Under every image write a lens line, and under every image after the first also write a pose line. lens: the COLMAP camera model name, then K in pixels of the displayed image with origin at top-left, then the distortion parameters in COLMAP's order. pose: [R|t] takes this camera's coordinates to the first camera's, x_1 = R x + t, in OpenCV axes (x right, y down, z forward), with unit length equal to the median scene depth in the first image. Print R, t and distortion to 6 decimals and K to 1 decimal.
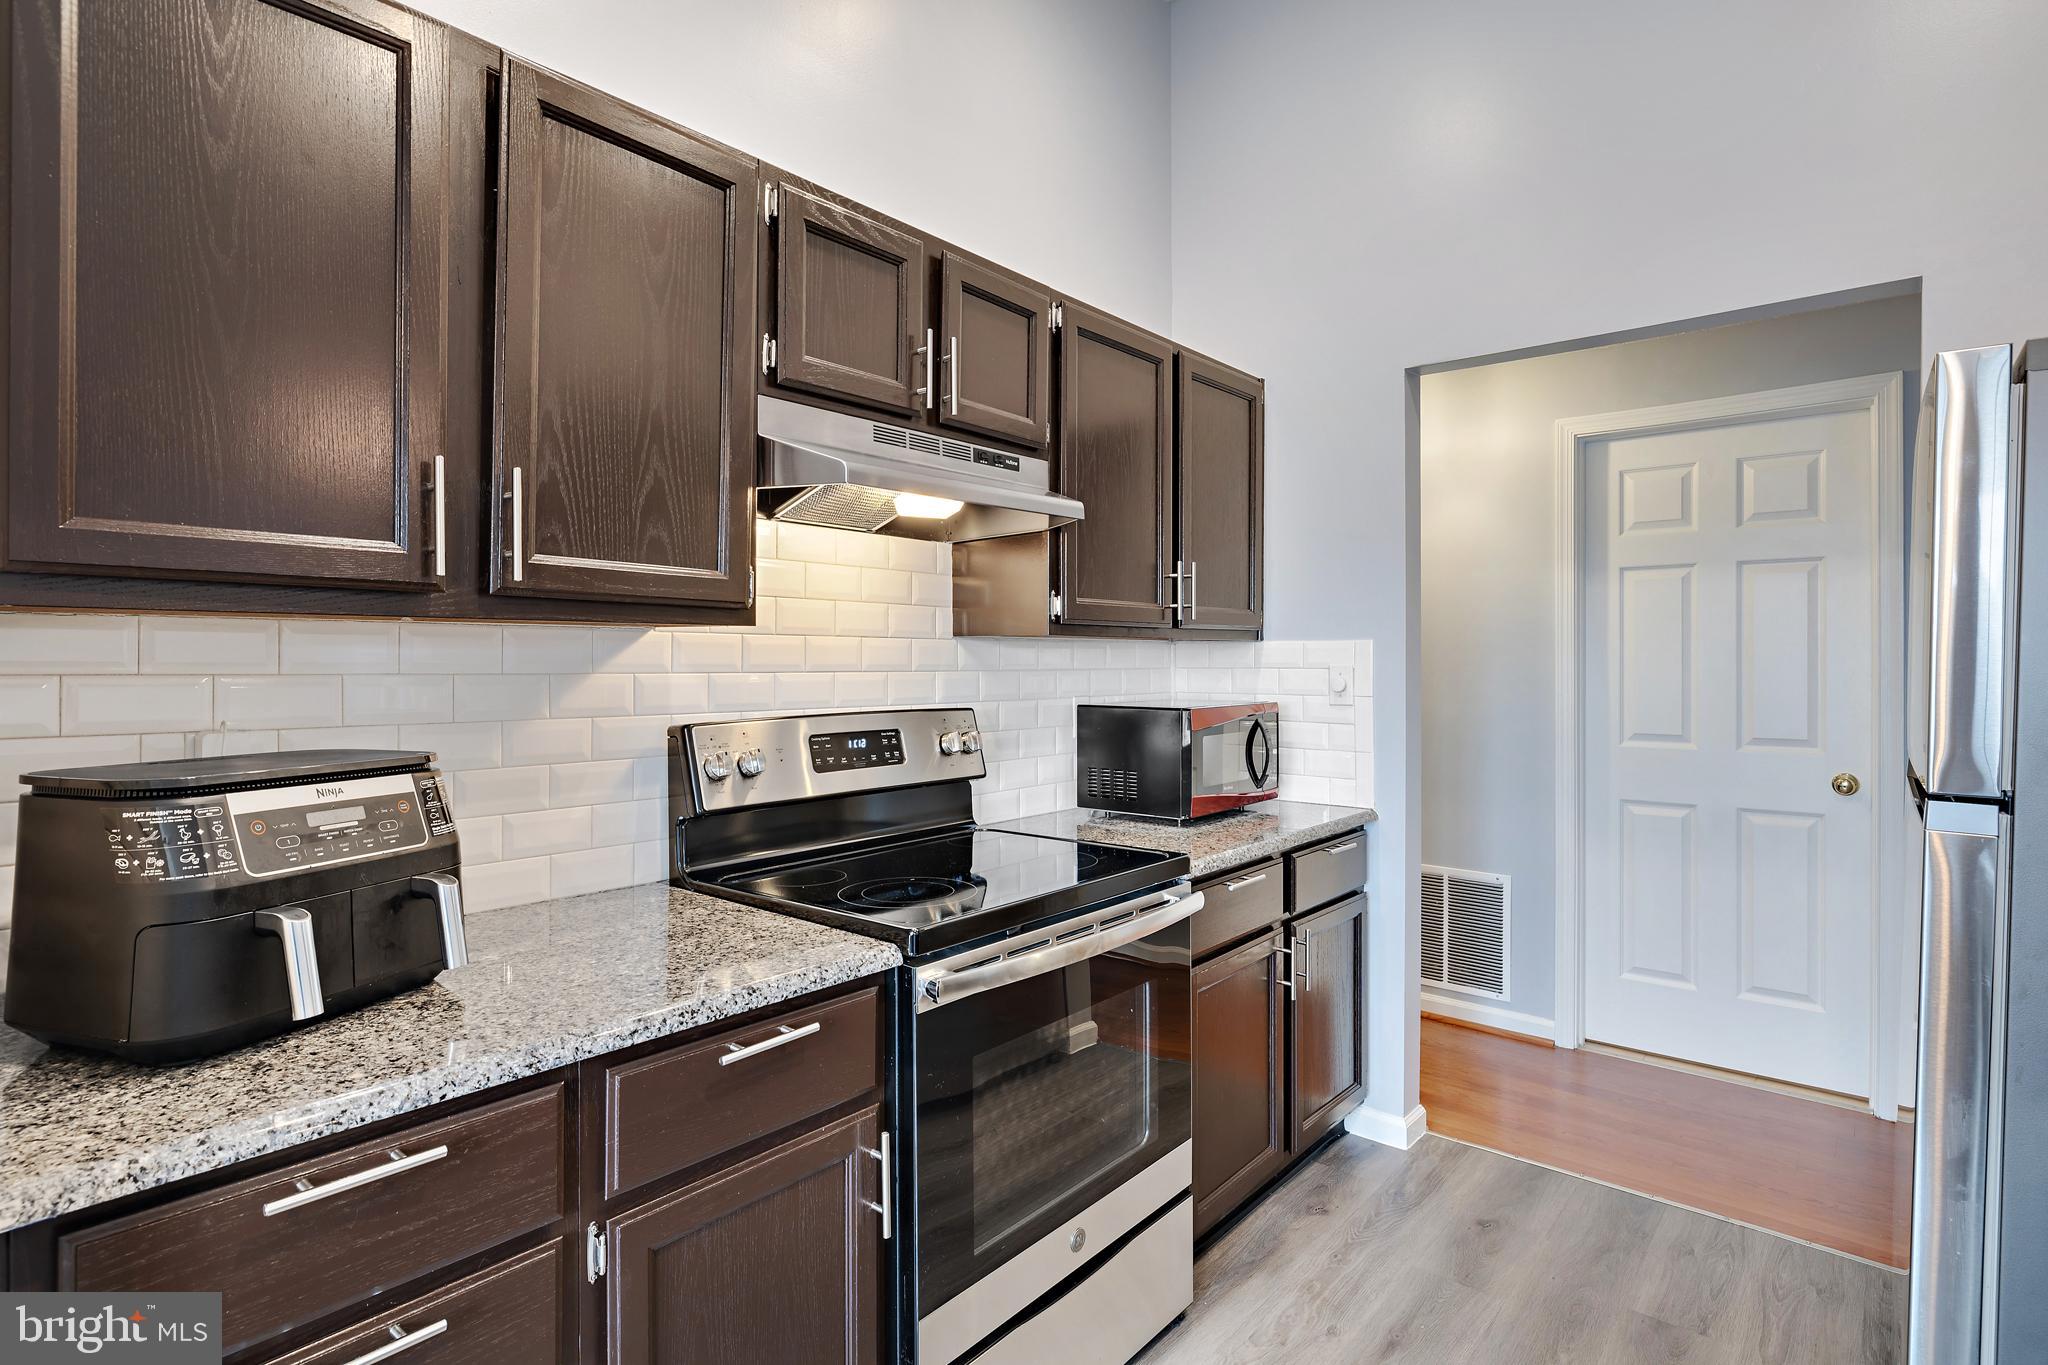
lens RADIAL K [[1041.0, 0, 1030.1], [0, 1041.0, 674.6], [0, 0, 1]] dist [0.000371, 0.000288]
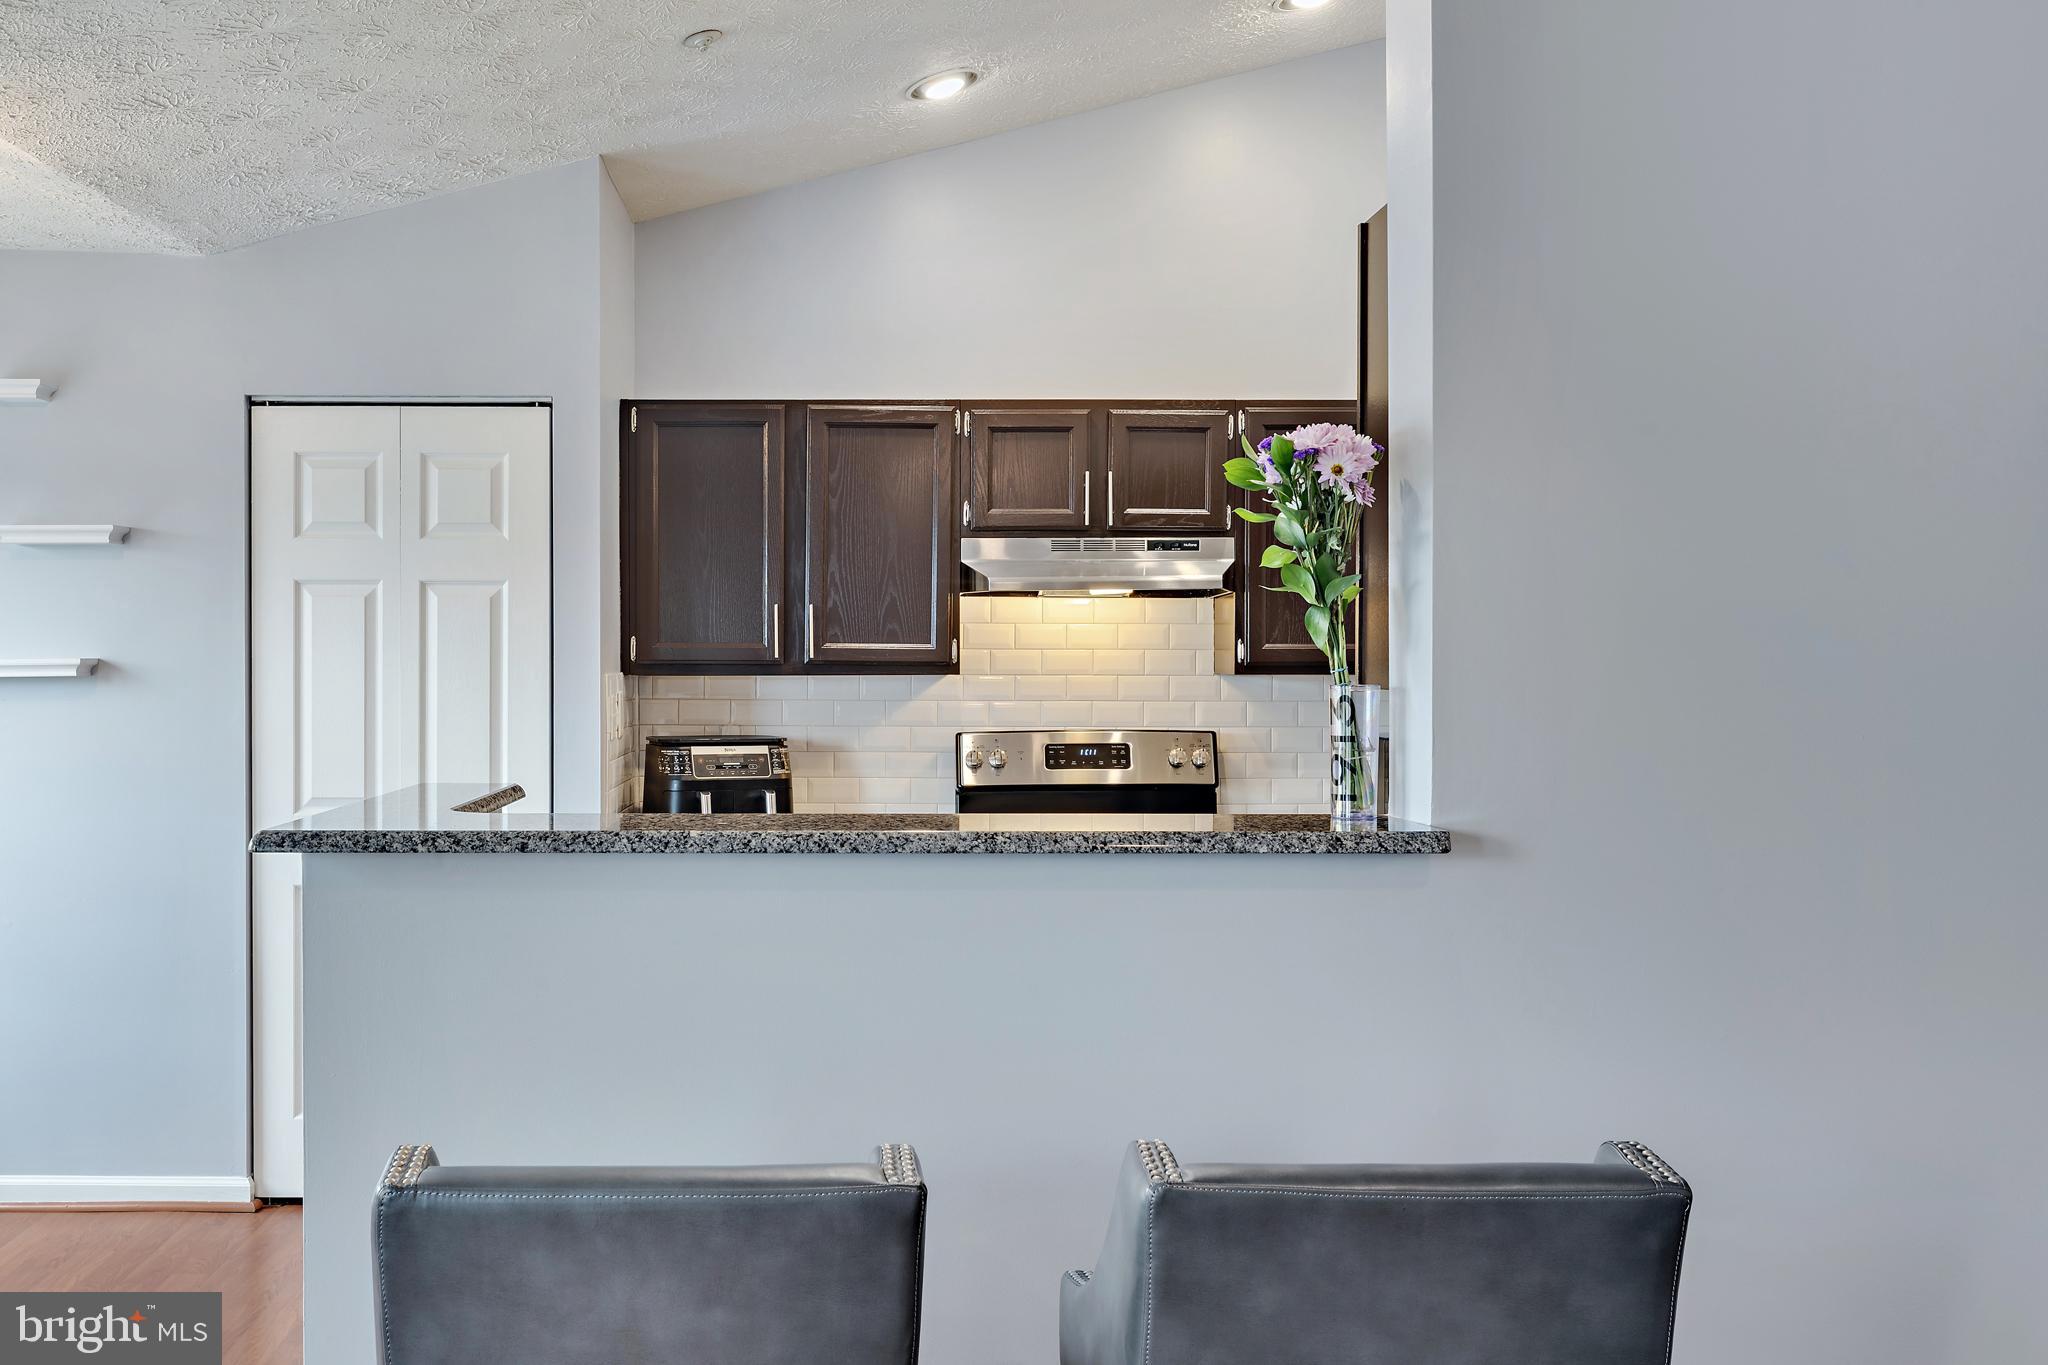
lens RADIAL K [[1757.4, 0, 862.6], [0, 1757.4, 684.8], [0, 0, 1]] dist [0.010460, 0.002963]
pose [[0.653864, 0.010870, -0.756534, 1.523688], [-0.009053, 0.999938, 0.006543, -0.039974], [0.756558, 0.002571, 0.653921, -0.838990]]
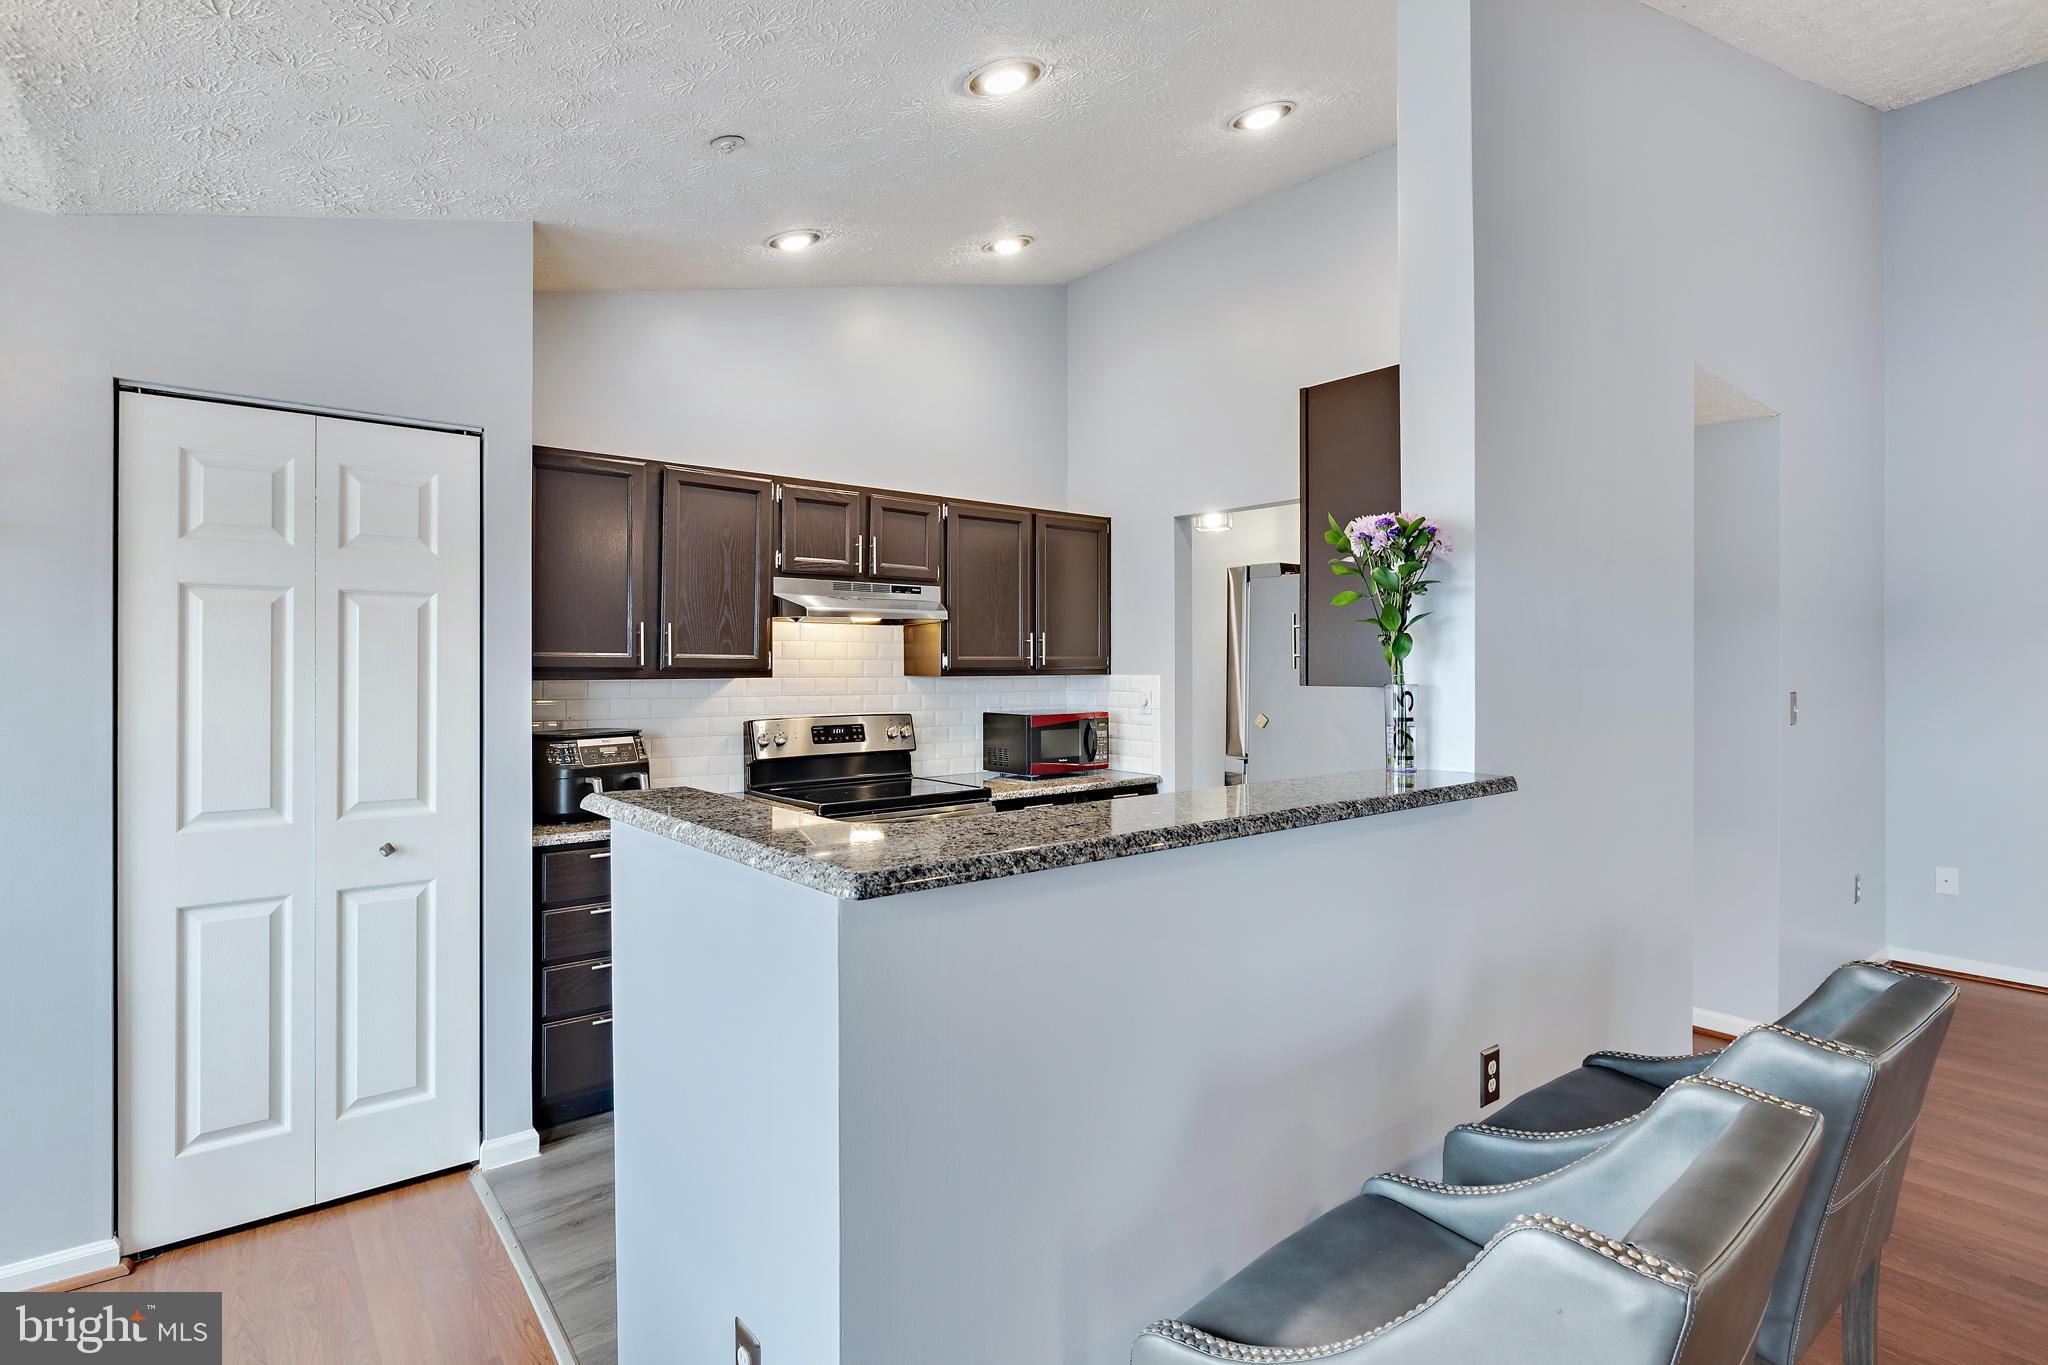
lens RADIAL K [[1008.3, 0, 1024.0], [0, 1008.3, 682.5], [0, 0, 1]] dist [-0.002592, 0.000063]
pose [[0.981517, 0.004227, -0.191329, 0.599179], [-0.003323, 0.999982, 0.005047, -0.041586], [0.191347, -0.004318, 0.981513, -0.912910]]
